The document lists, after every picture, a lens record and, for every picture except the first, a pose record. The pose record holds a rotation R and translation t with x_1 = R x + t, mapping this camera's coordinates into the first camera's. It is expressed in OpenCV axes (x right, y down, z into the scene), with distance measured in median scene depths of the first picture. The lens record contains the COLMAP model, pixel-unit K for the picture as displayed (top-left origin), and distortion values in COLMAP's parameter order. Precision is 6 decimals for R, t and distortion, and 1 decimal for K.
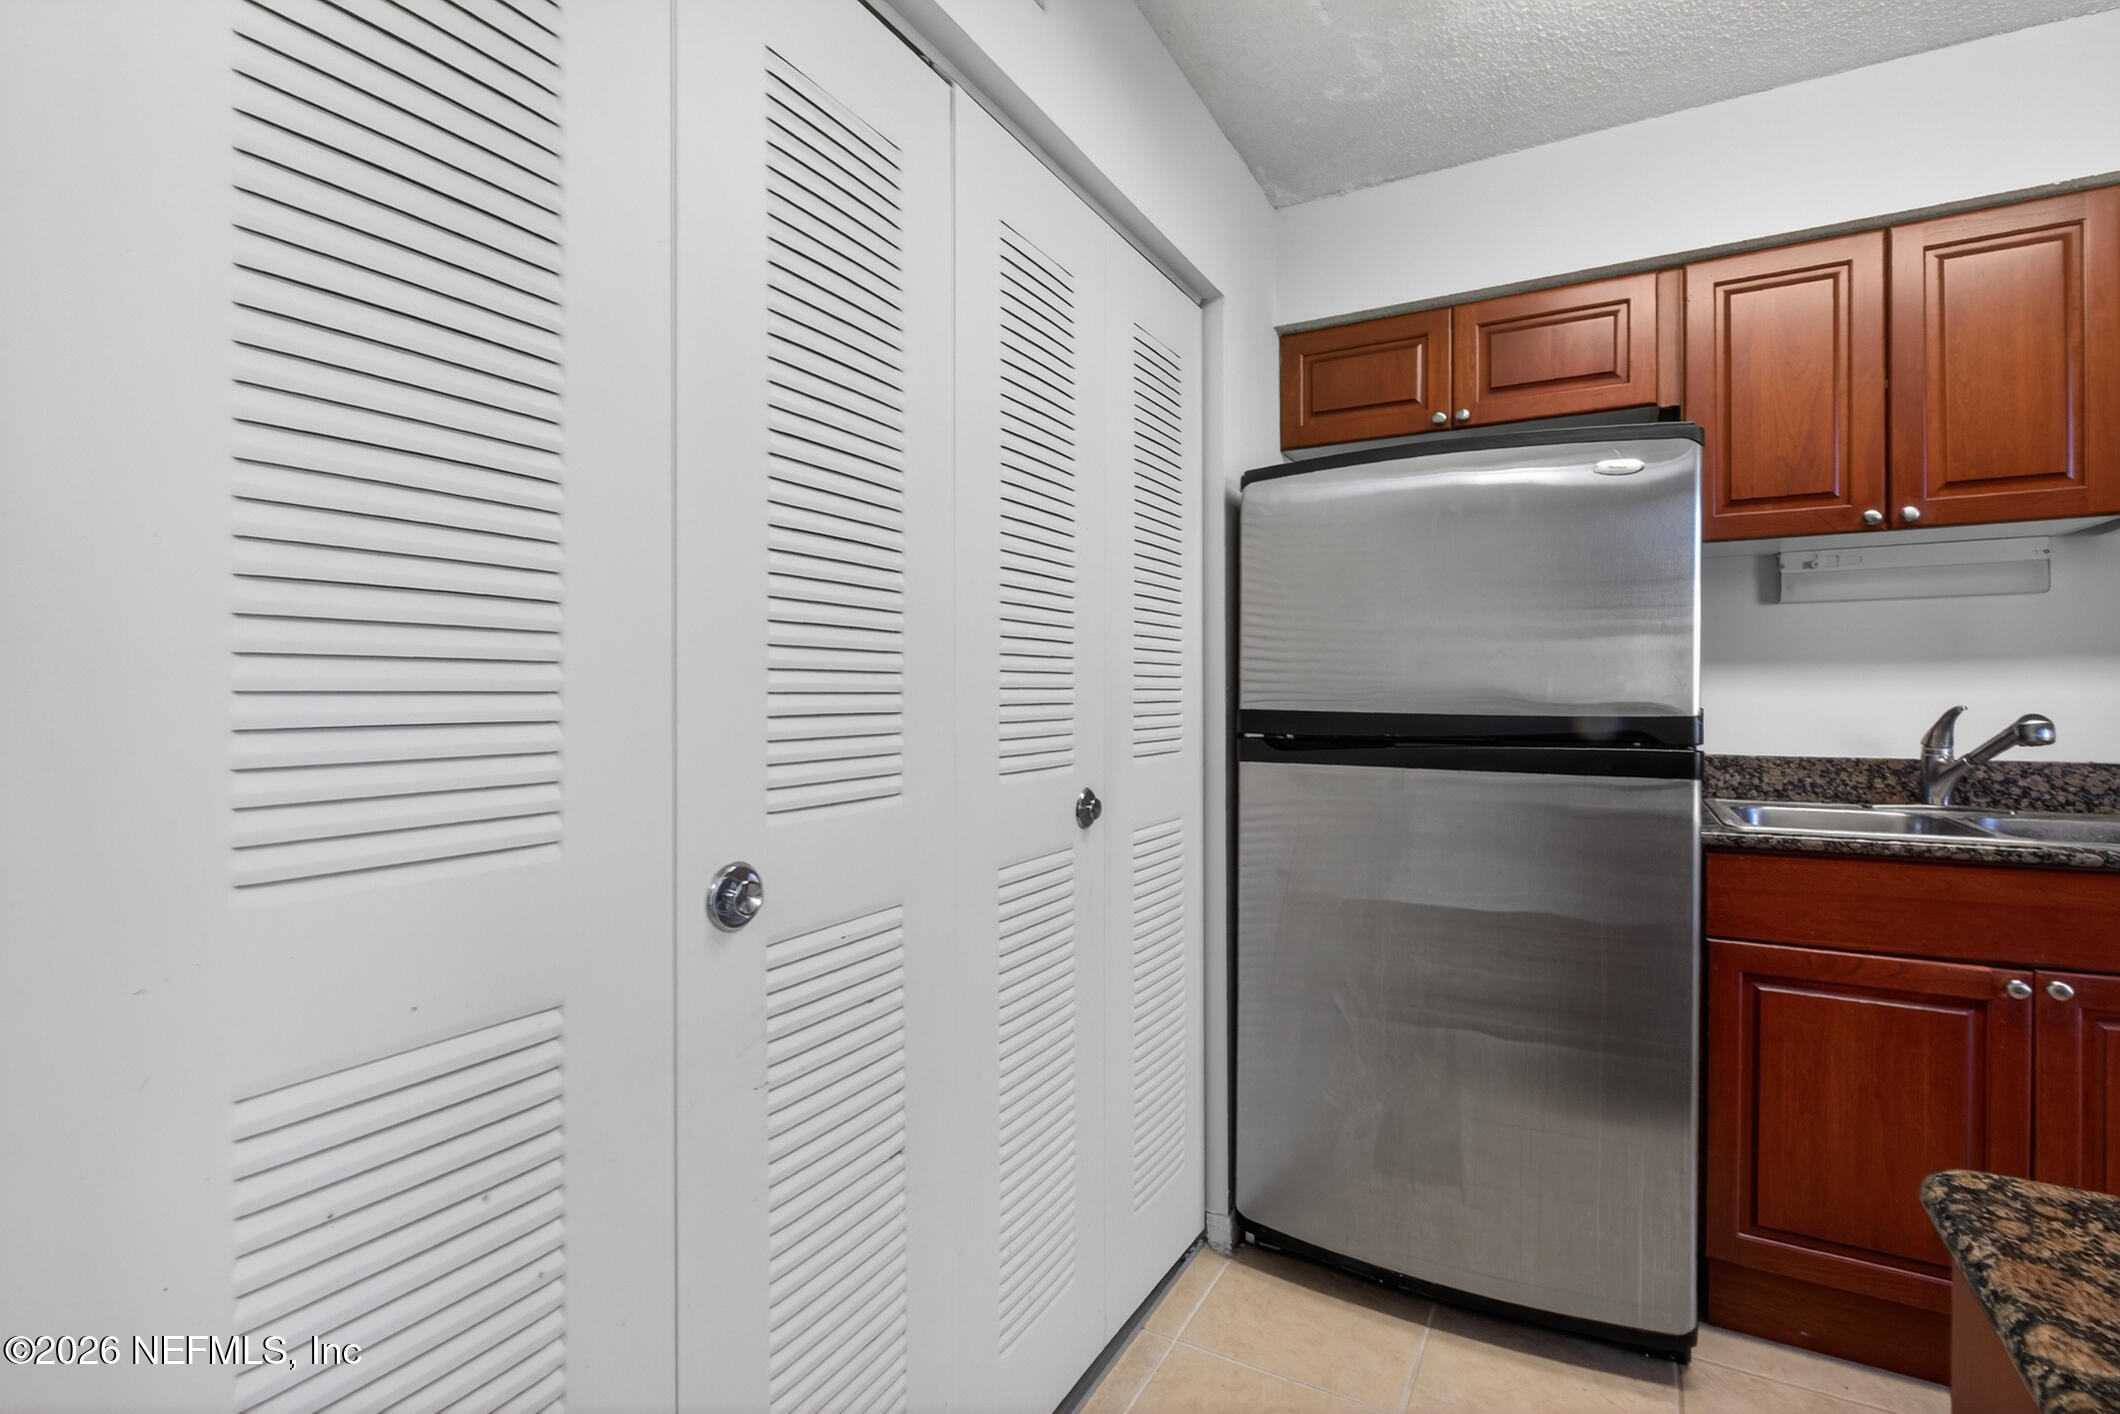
lens RADIAL K [[970.2, 0, 1077.8], [0, 970.2, 695.6], [0, 0, 1]] dist [-0.004729, -0.001416]
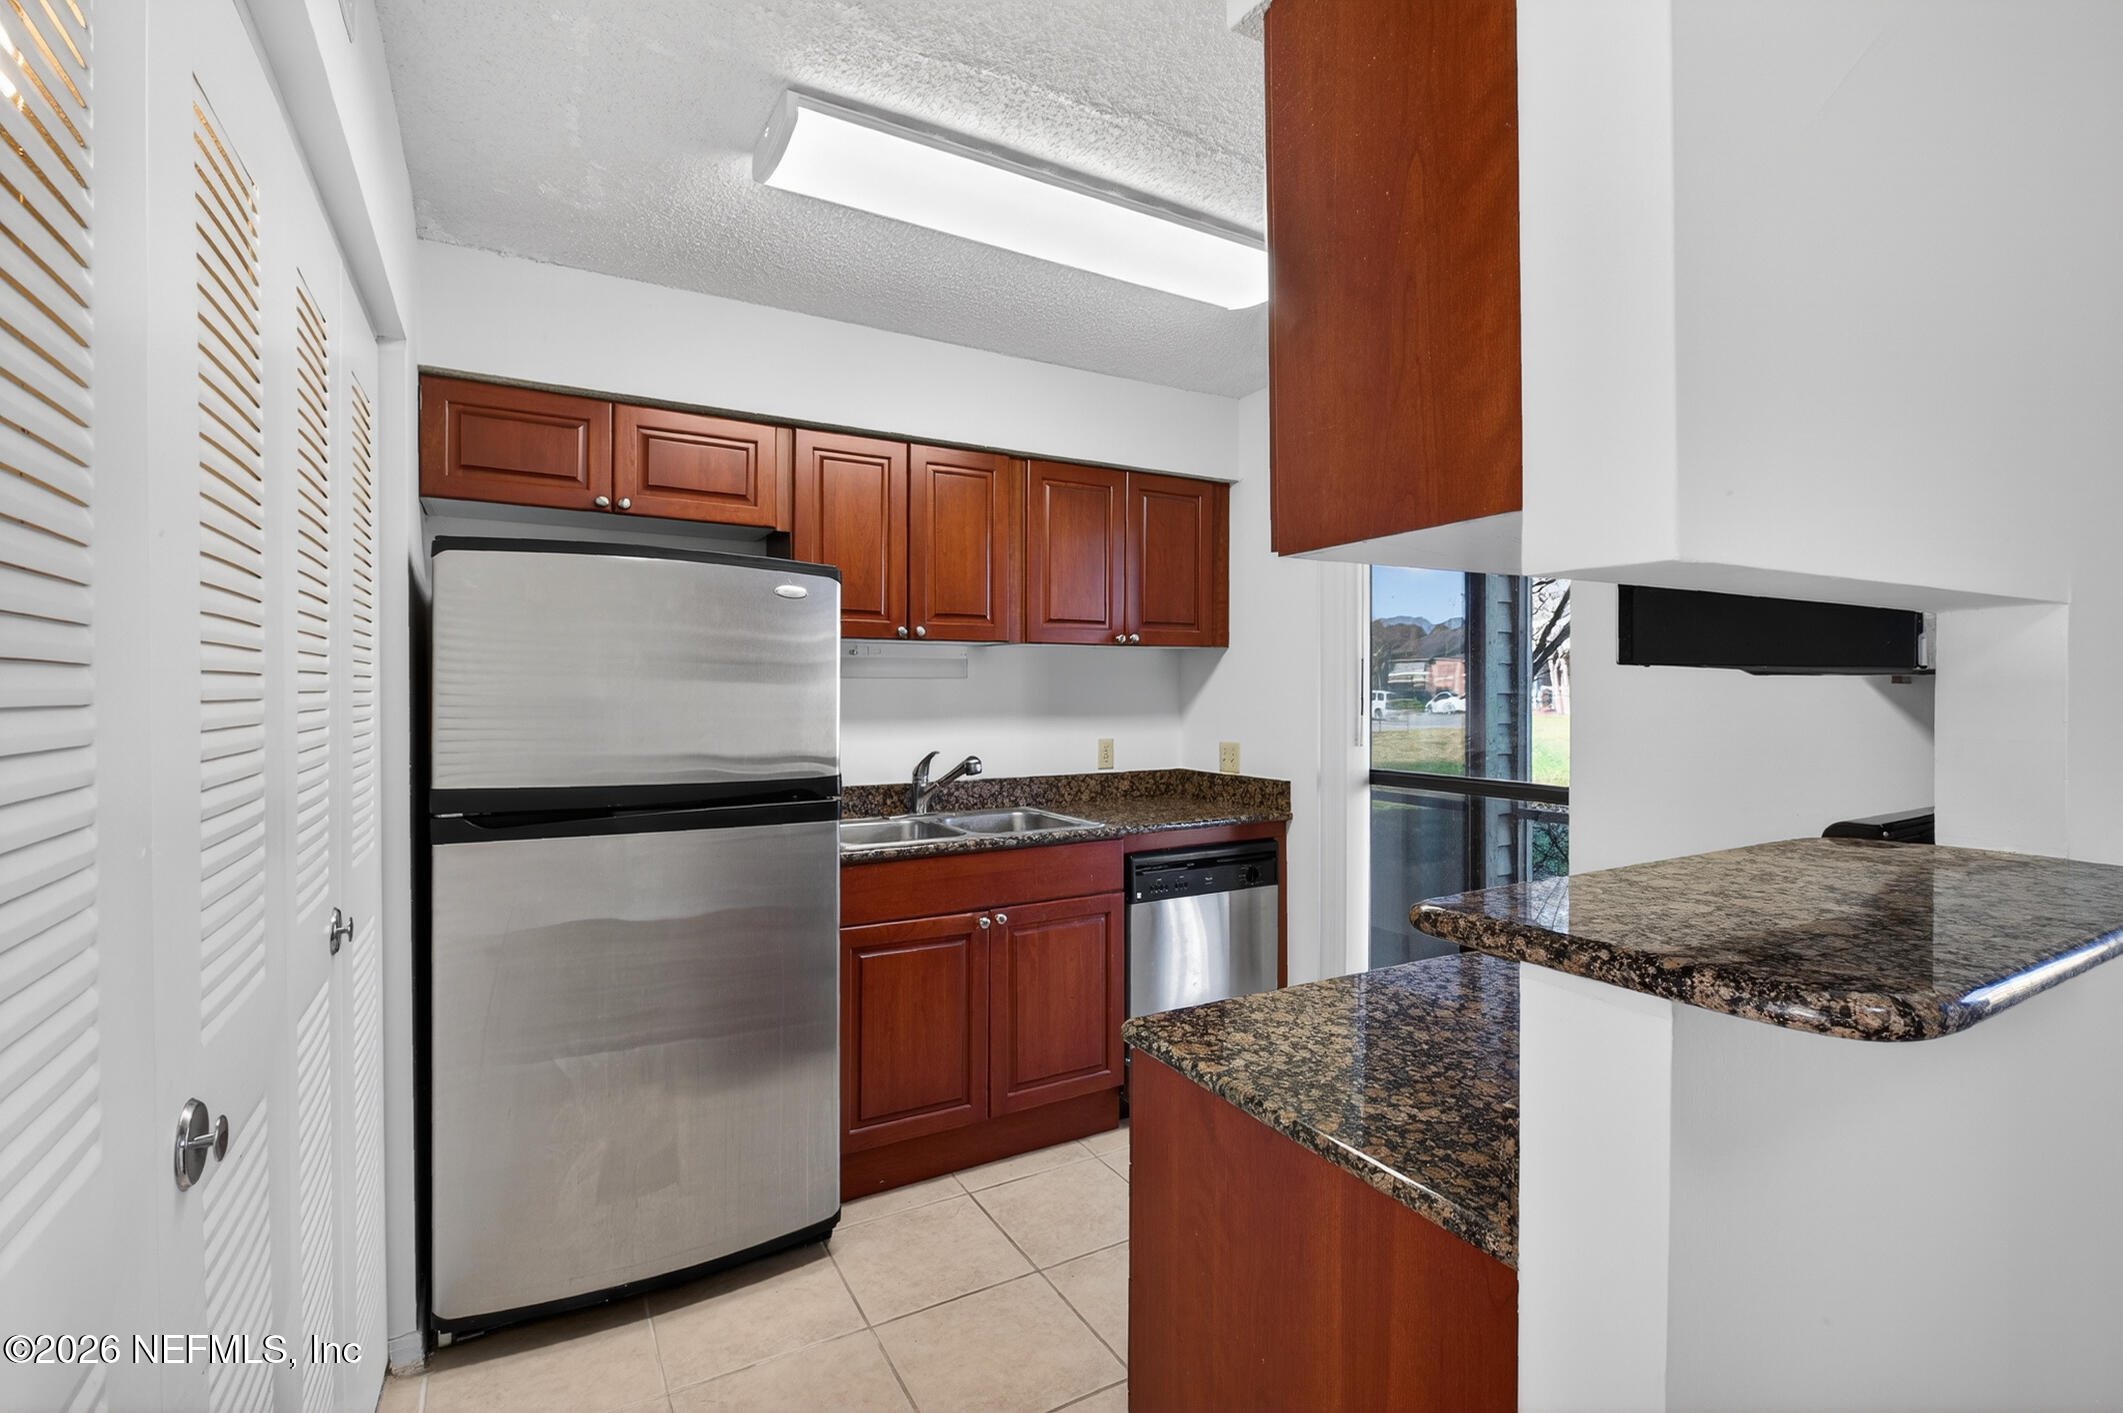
lens RADIAL K [[971.5, 0, 1079.4], [0, 971.5, 695.1], [0, 0, 1]] dist [-0.004729, -0.001416]
pose [[0.508782, -0.002505, 0.860891, -0.338384], [-0.002922, 0.999985, 0.004637, -0.086869], [-0.860890, -0.004875, 0.508767, -0.020955]]
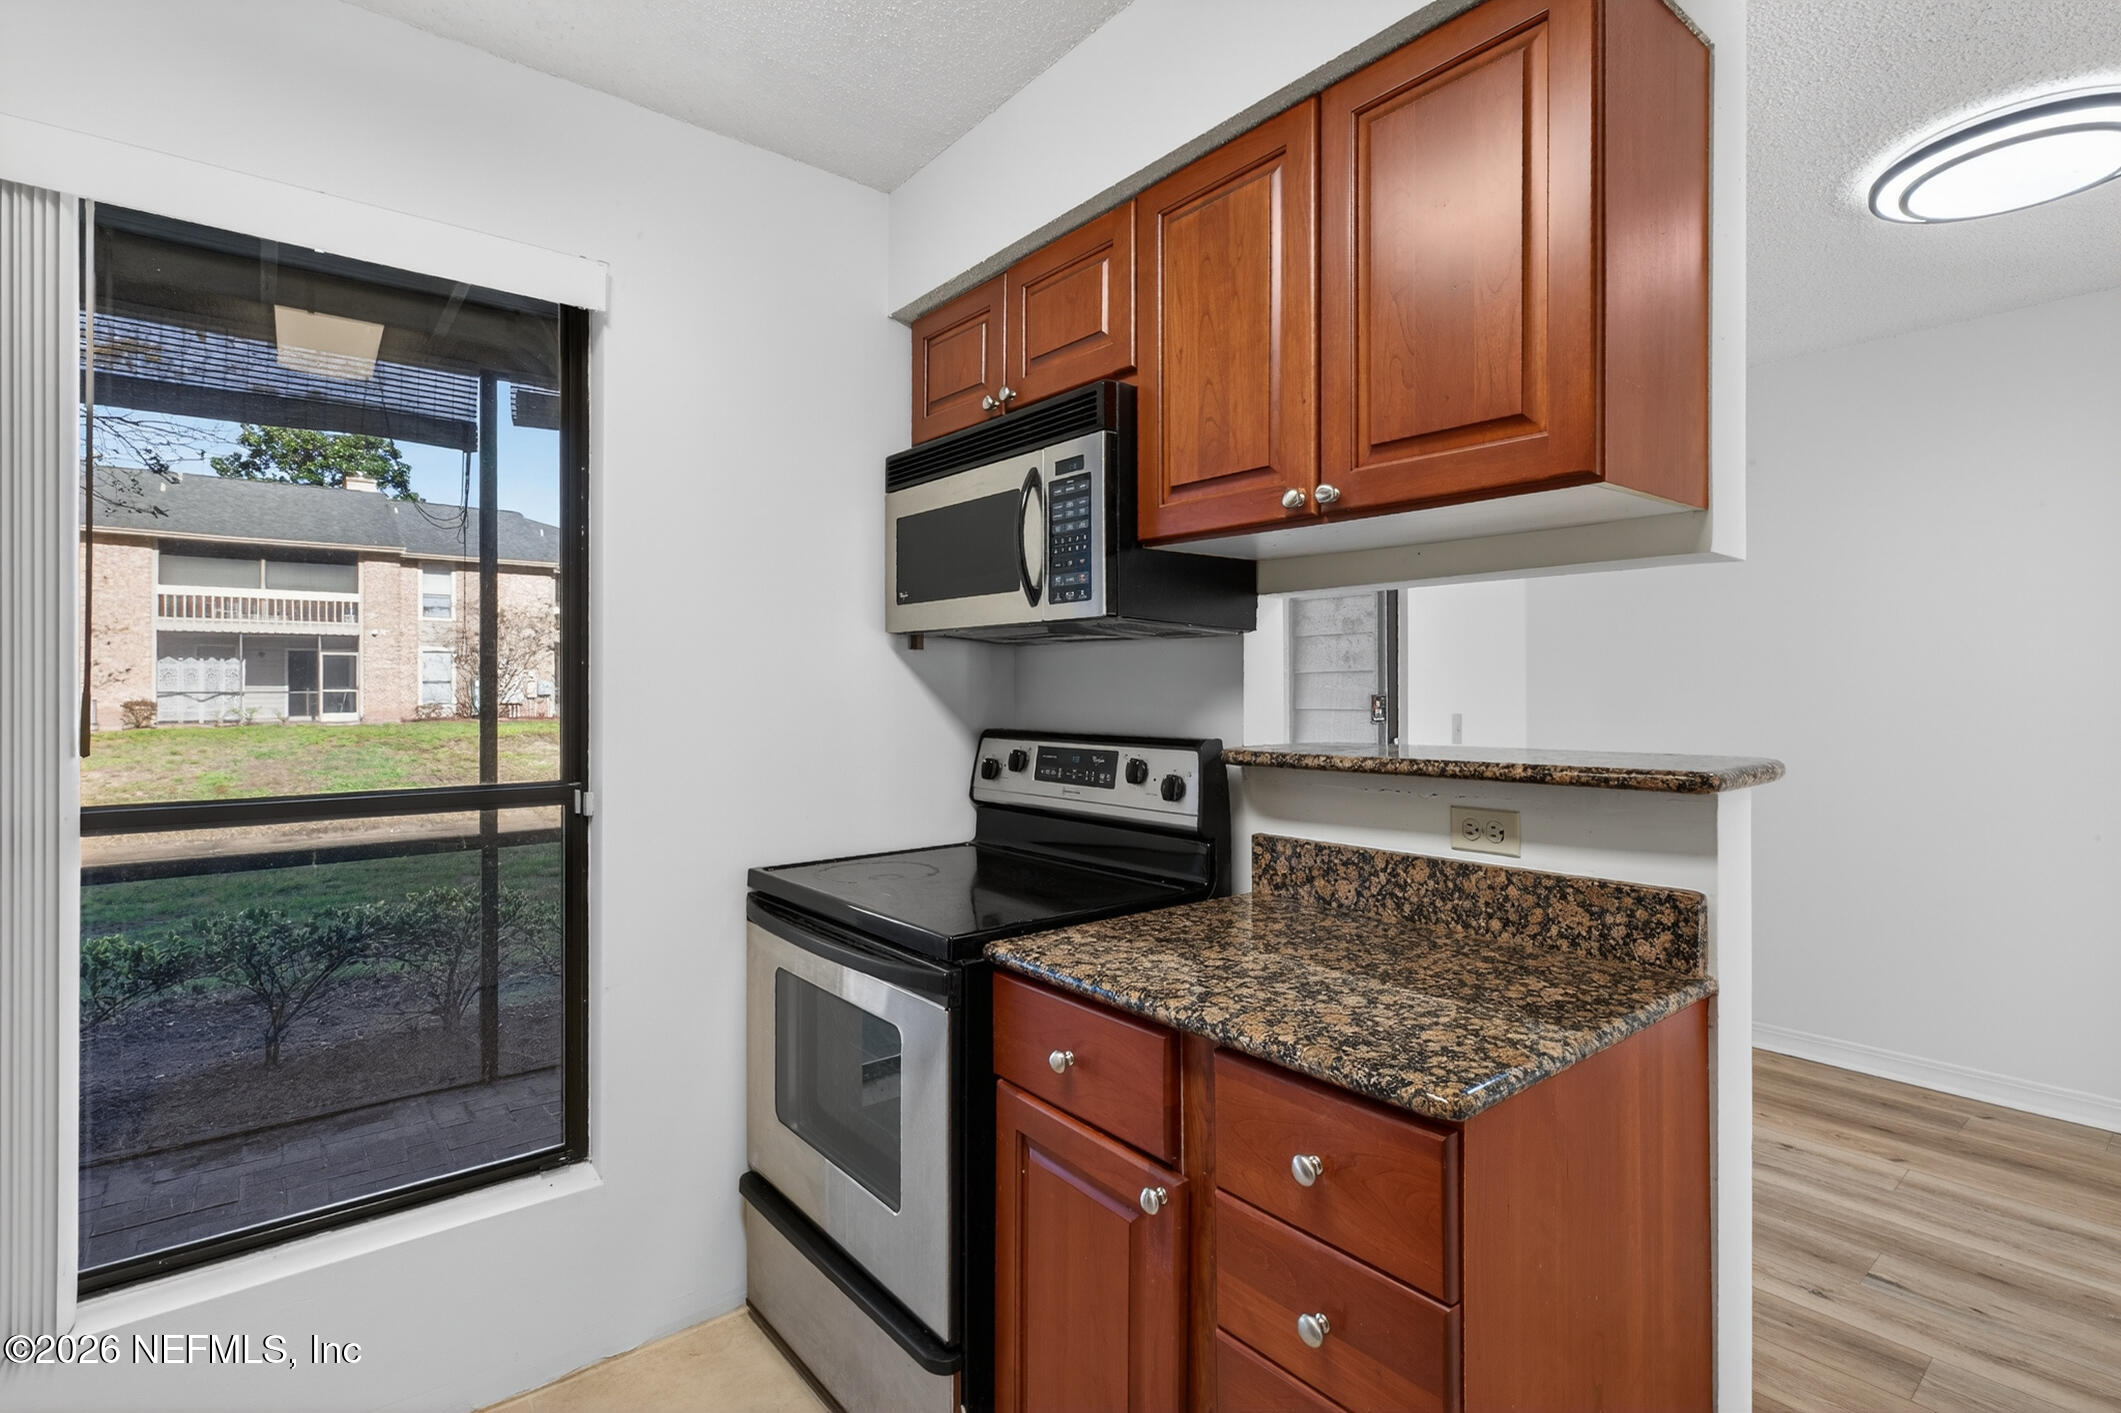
lens RADIAL K [[1013.3, 0, 1093.1], [0, 1013.3, 678.5], [0, 0, 1]] dist [-0.002365, -0.000915]
pose [[-0.932934, 0.007979, 0.359960, 0.252824], [0.005673, 0.999956, -0.007461, -0.047223], [-0.360004, -0.004919, -0.932938, 0.806200]]
